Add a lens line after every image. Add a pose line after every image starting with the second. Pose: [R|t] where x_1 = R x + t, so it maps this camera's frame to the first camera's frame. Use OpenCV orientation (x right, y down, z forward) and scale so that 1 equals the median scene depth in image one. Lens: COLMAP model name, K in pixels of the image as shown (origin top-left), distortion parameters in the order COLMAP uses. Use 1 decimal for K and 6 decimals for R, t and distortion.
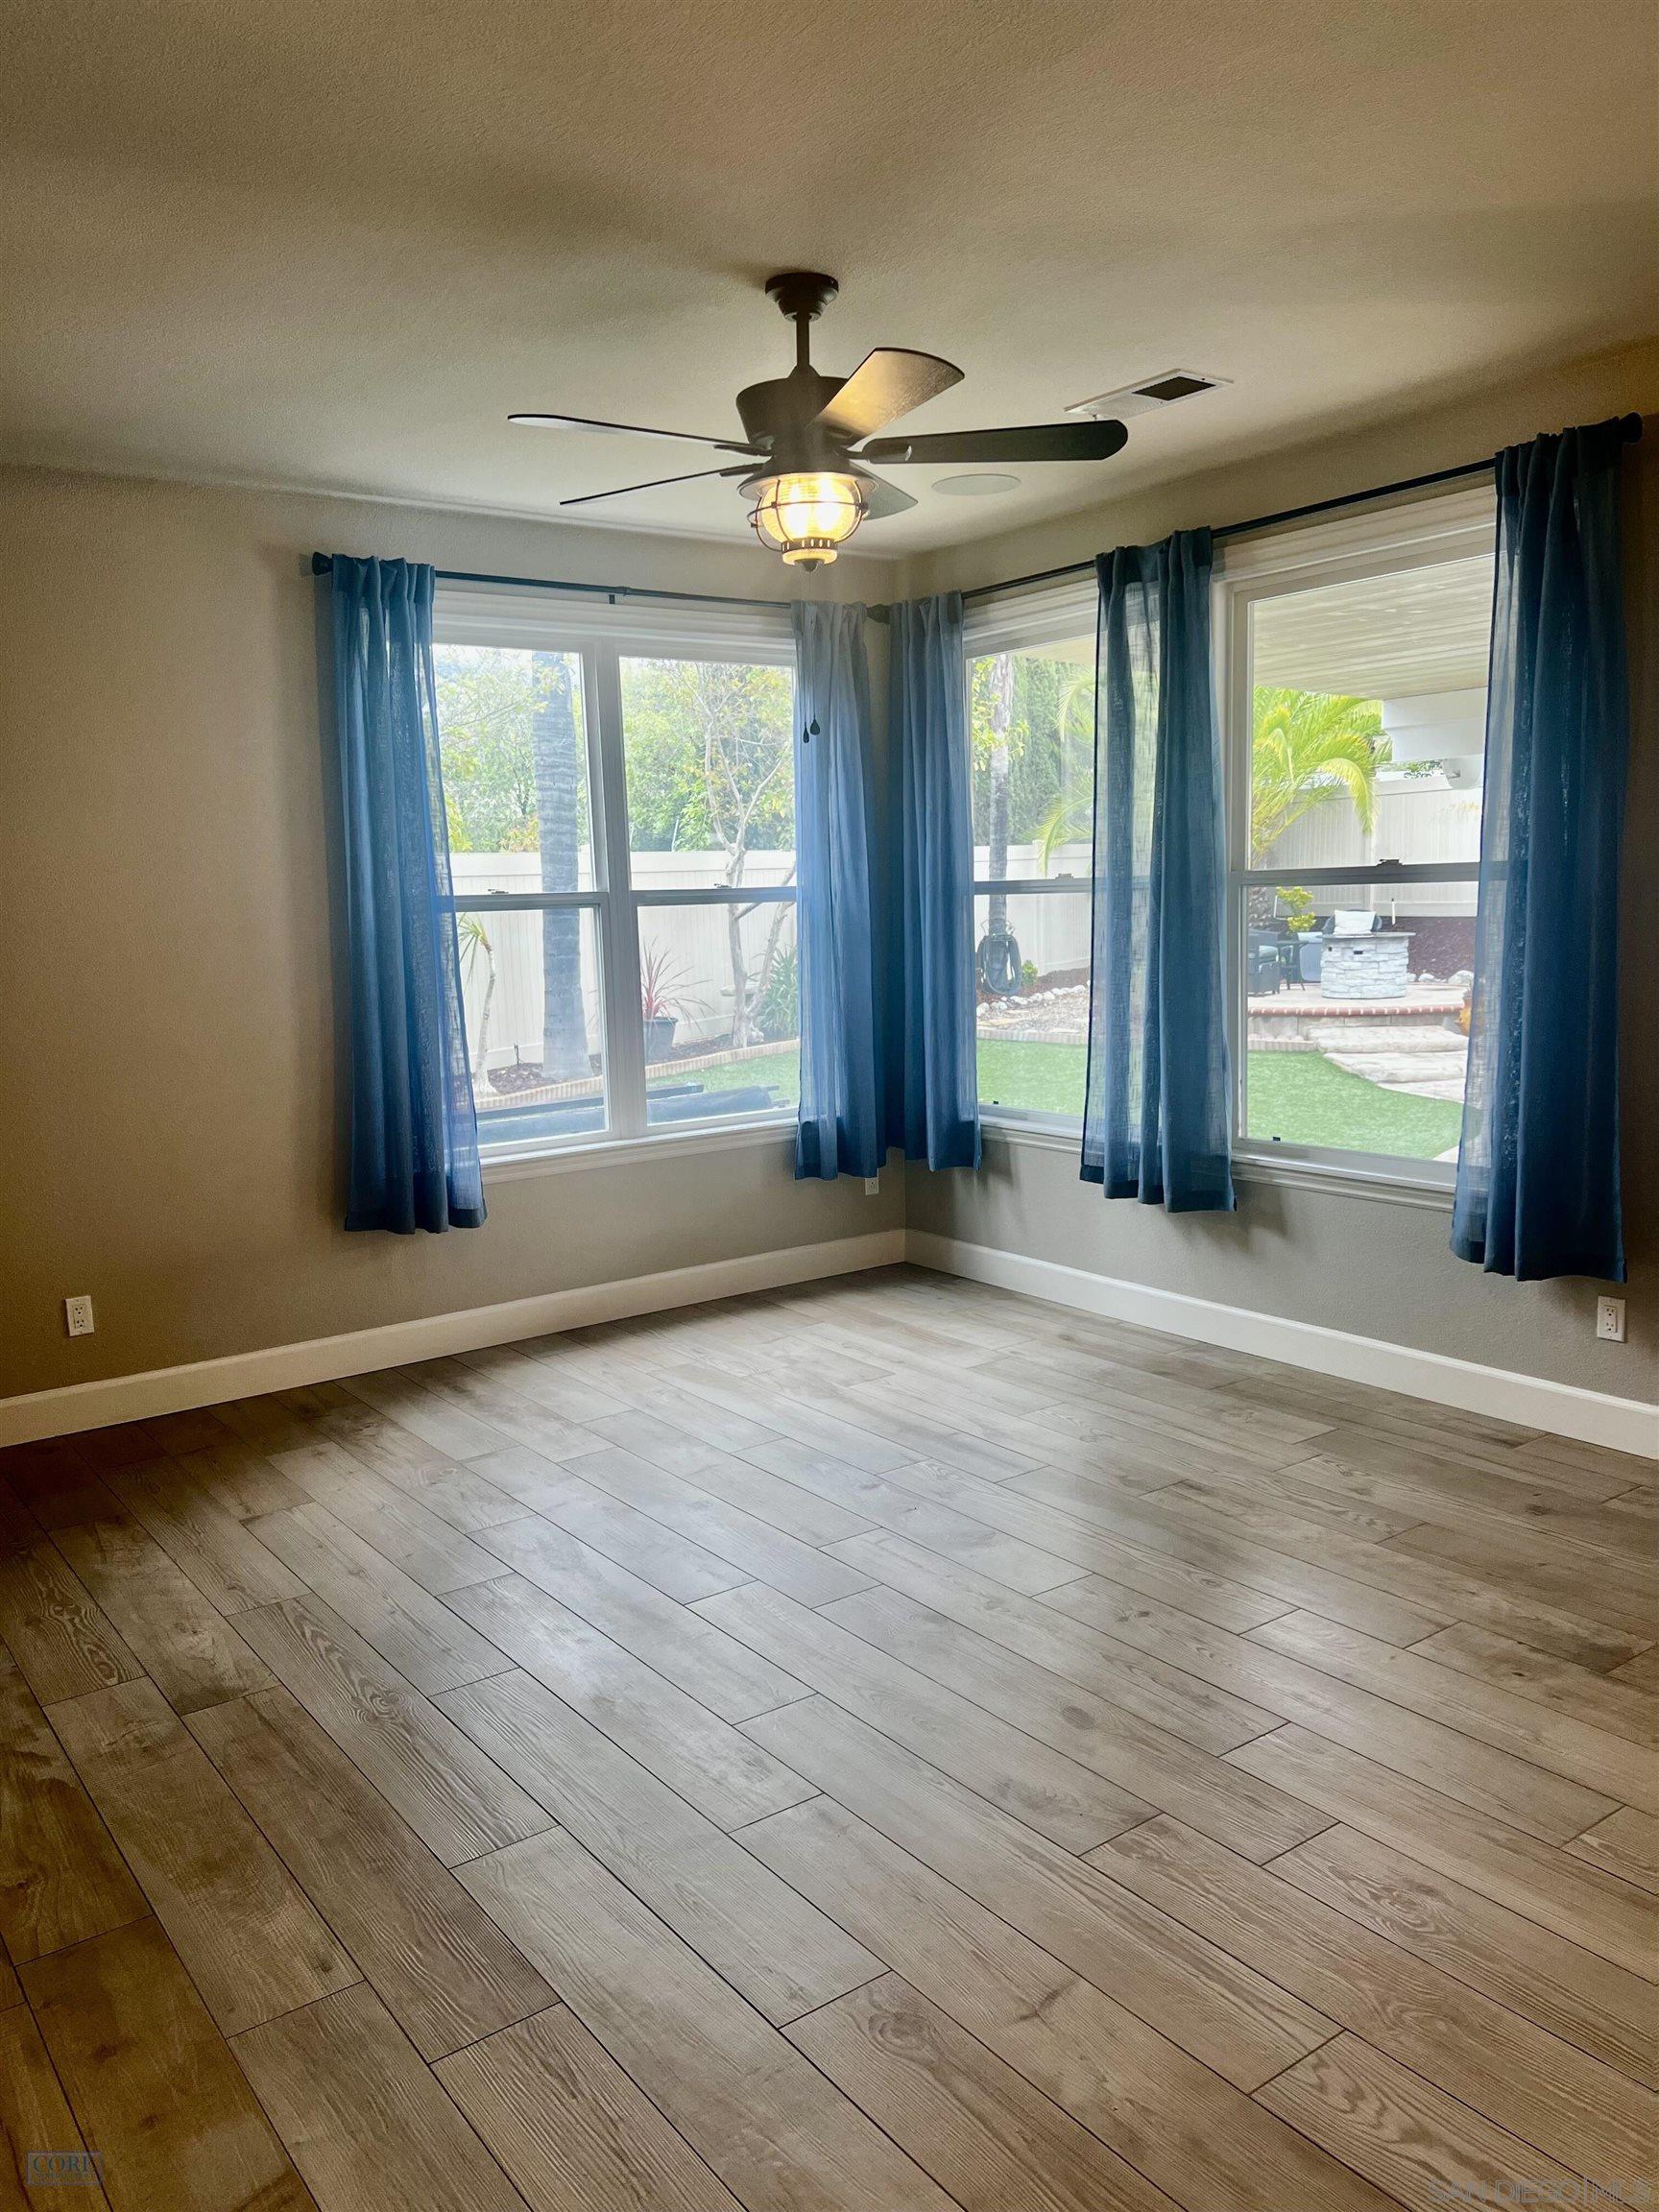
lens RADIAL K [[1661.5, 0, 824.5], [0, 1661.5, 1102.1], [0, 0, 1]] dist [0.052590, -0.047480]
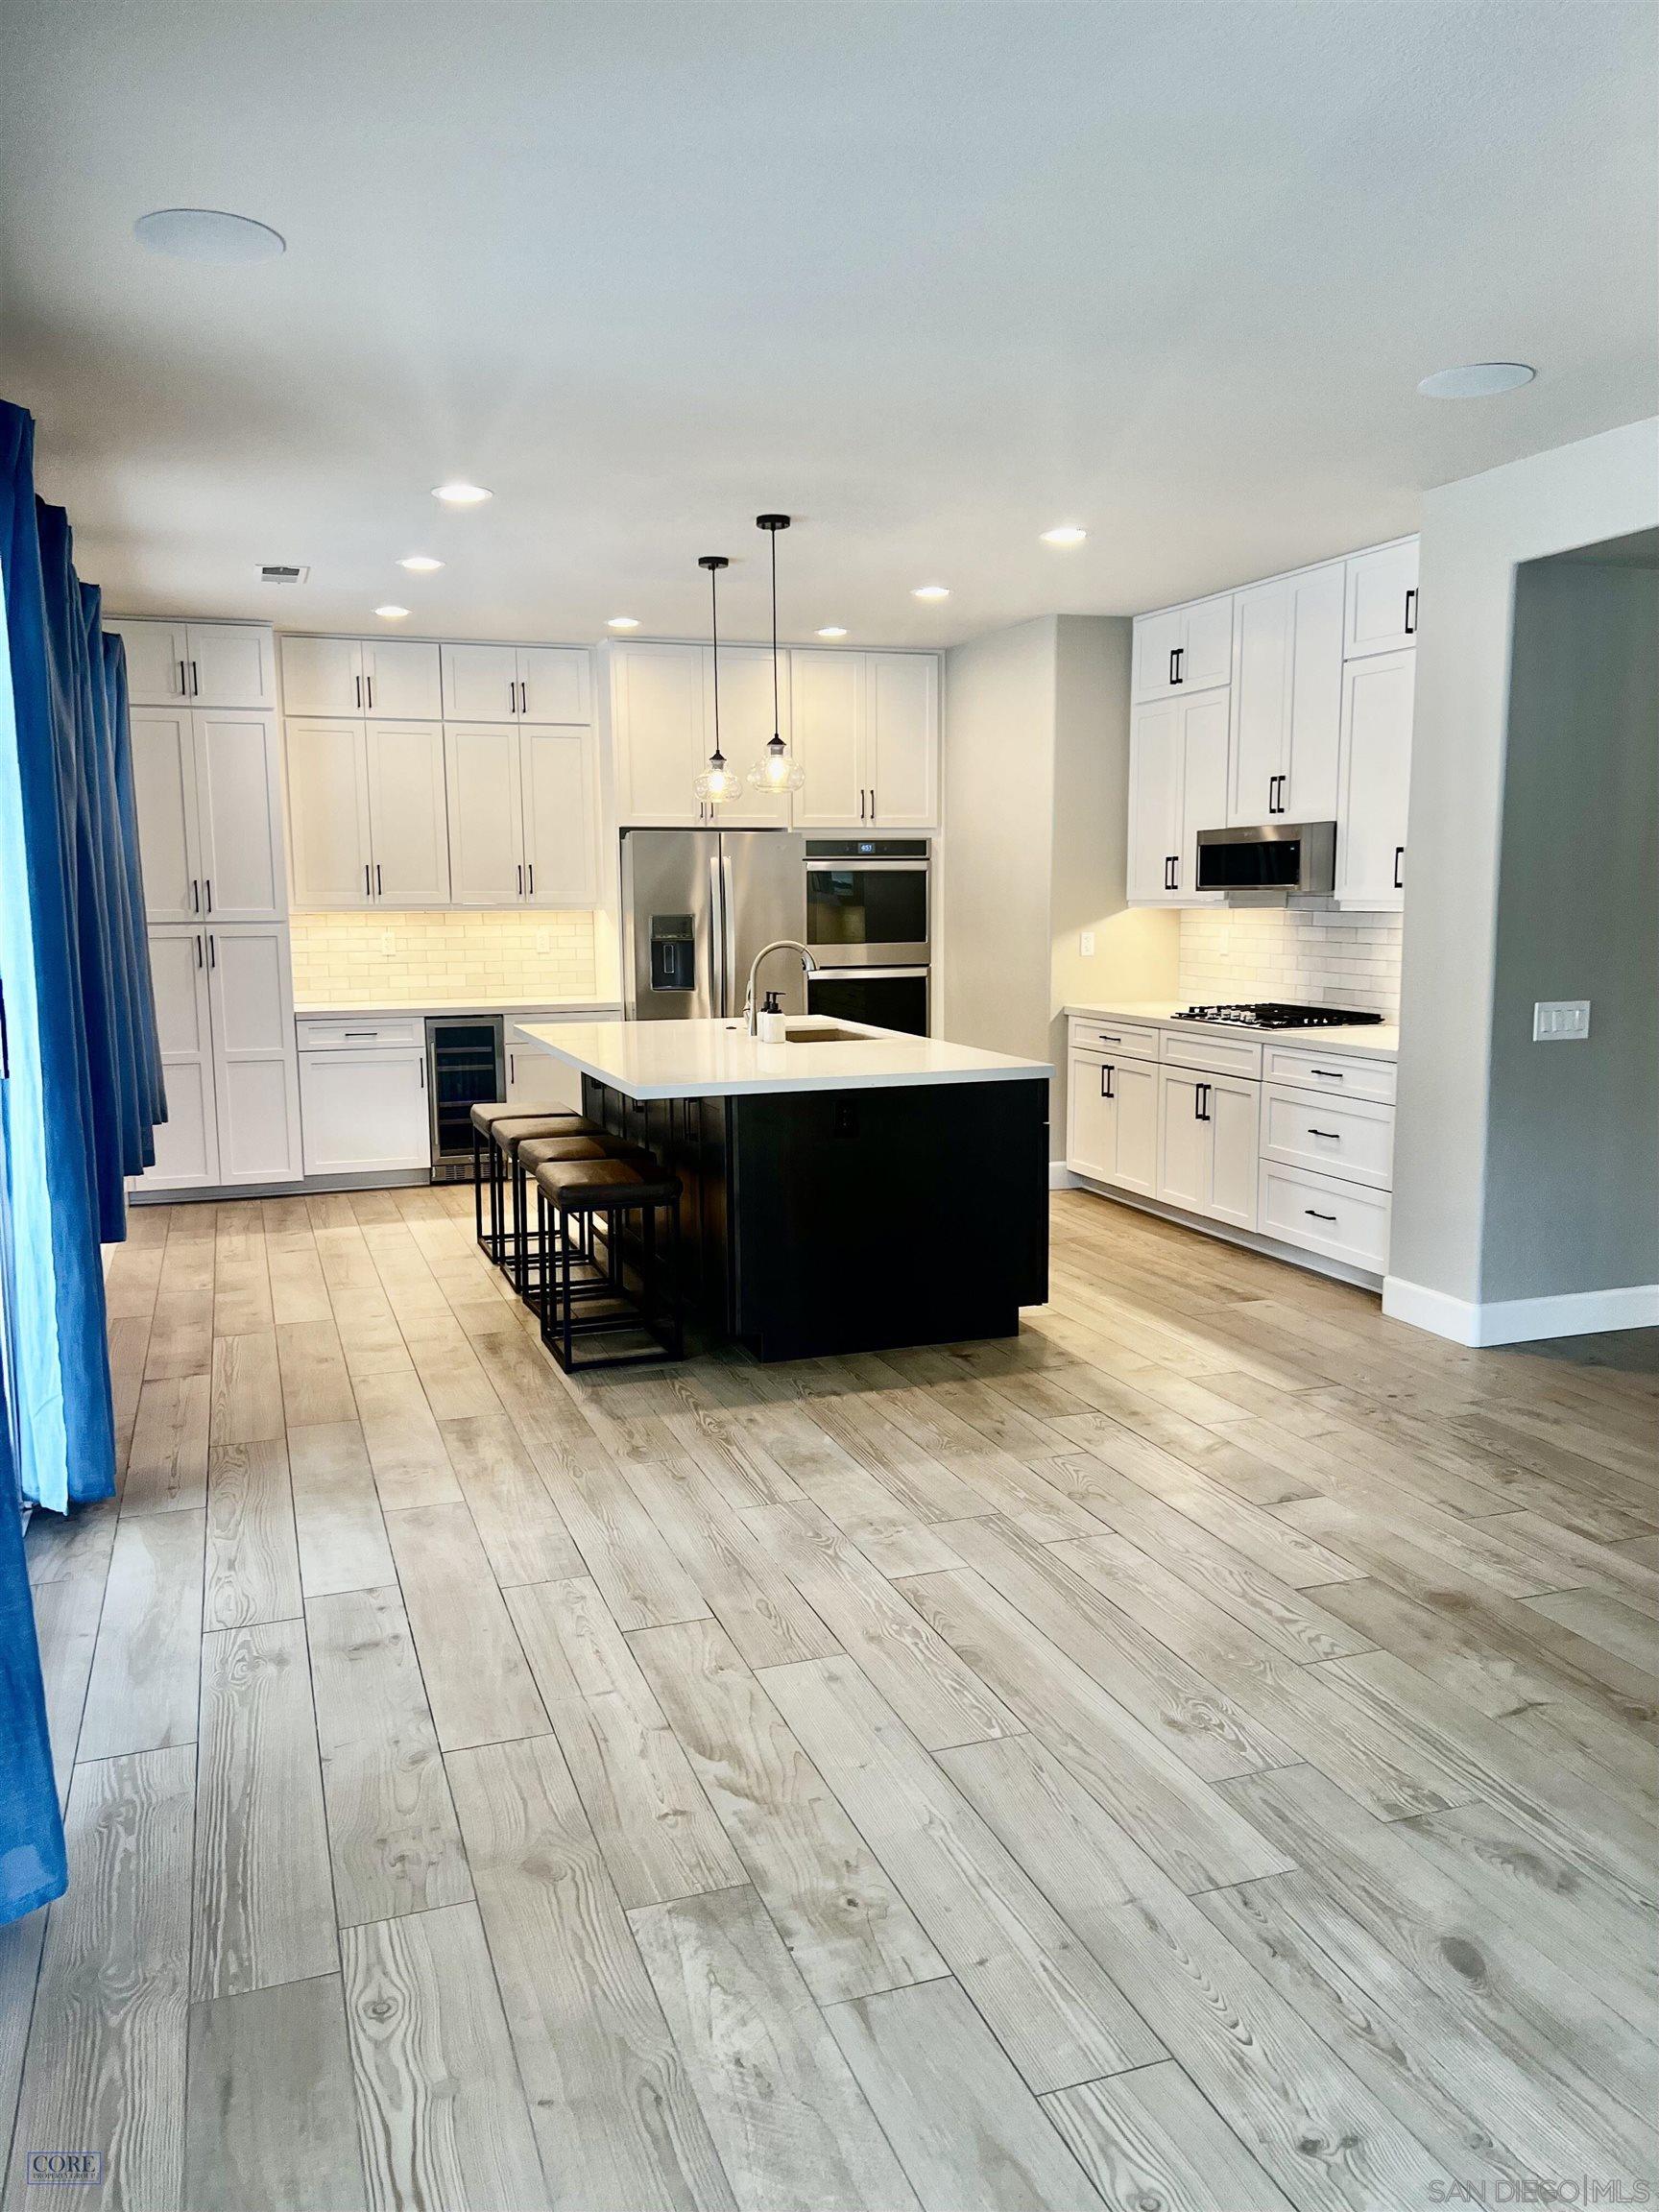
lens RADIAL K [[1661.5, 0, 827.4], [0, 1661.5, 1104.4], [0, 0, 1]] dist [0.052590, -0.047480]
pose [[-0.959413, 0.000677, 0.282005, 0.118479], [0.071191, 0.968190, 0.239874, -0.118469], [-0.272872, 0.250214, -0.928942, 0.944760]]
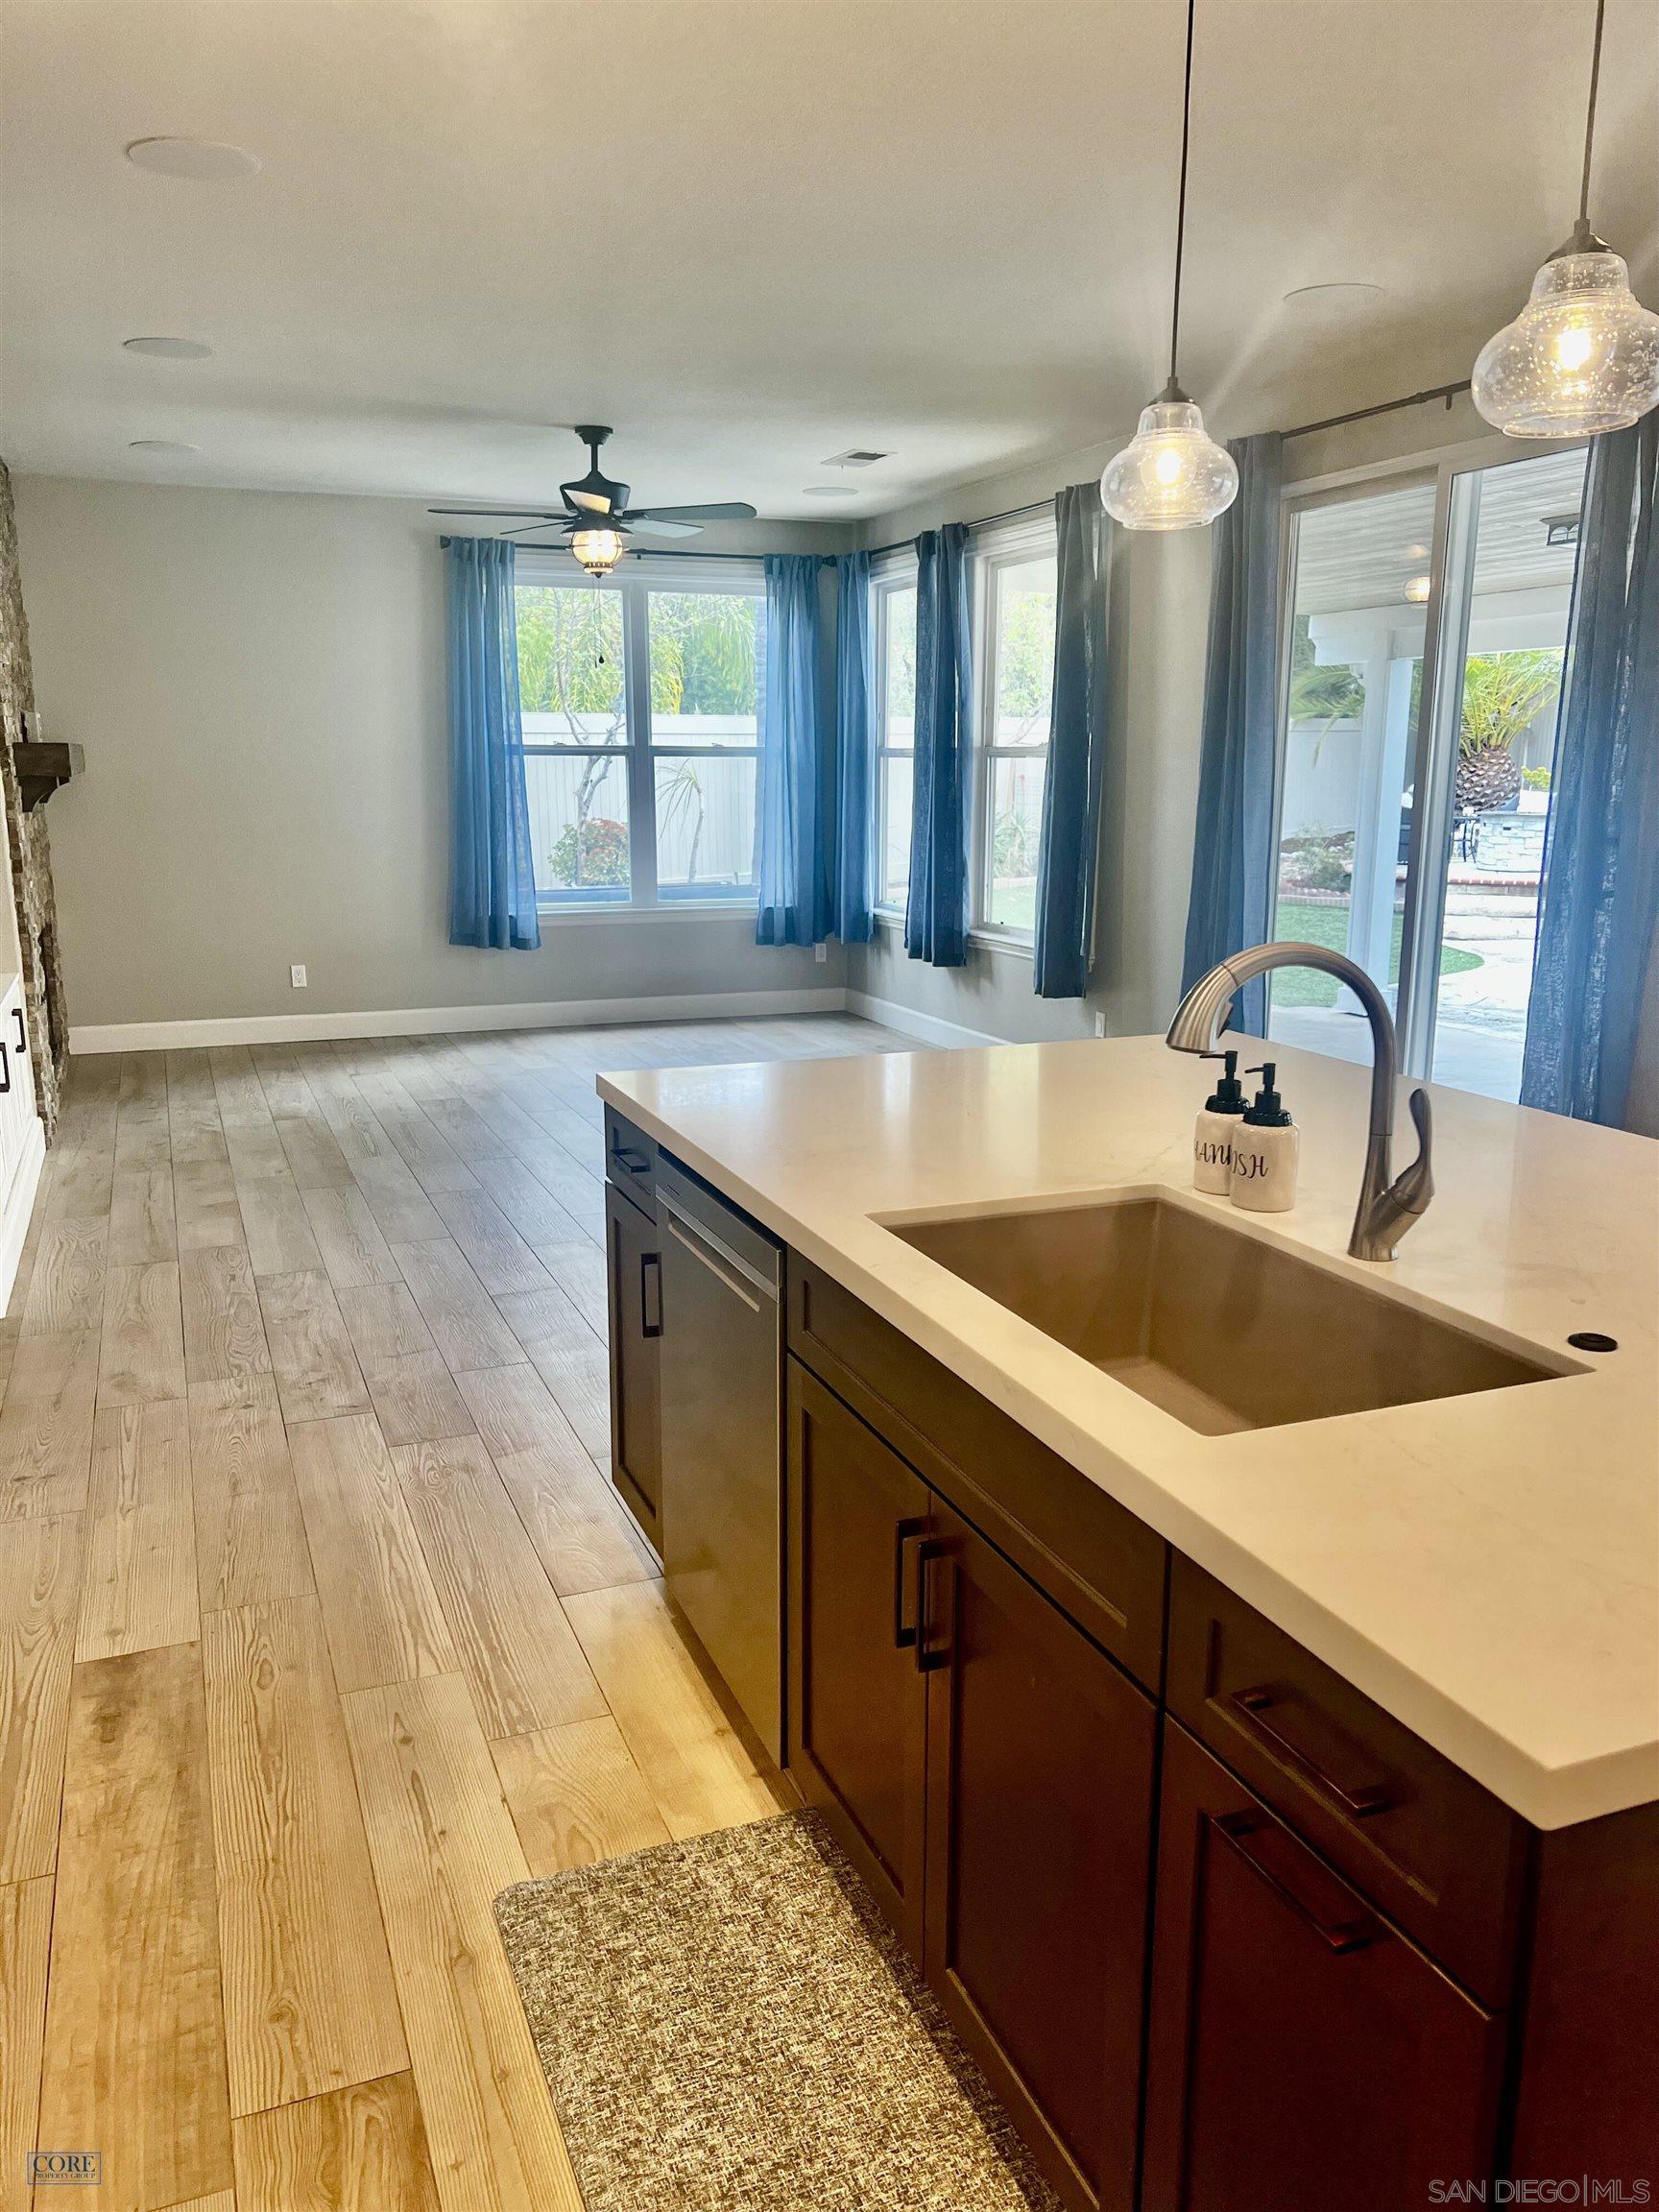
lens RADIAL K [[1661.5, 0, 819.7], [0, 1661.5, 1117.4], [0, 0, 1]] dist [0.052590, -0.047480]
pose [[0.968179, 0.087558, -0.234444, 0.470997], [-0.065944, 0.992949, 0.098508, 0.058488], [0.241416, -0.079913, 0.967126, -0.538489]]
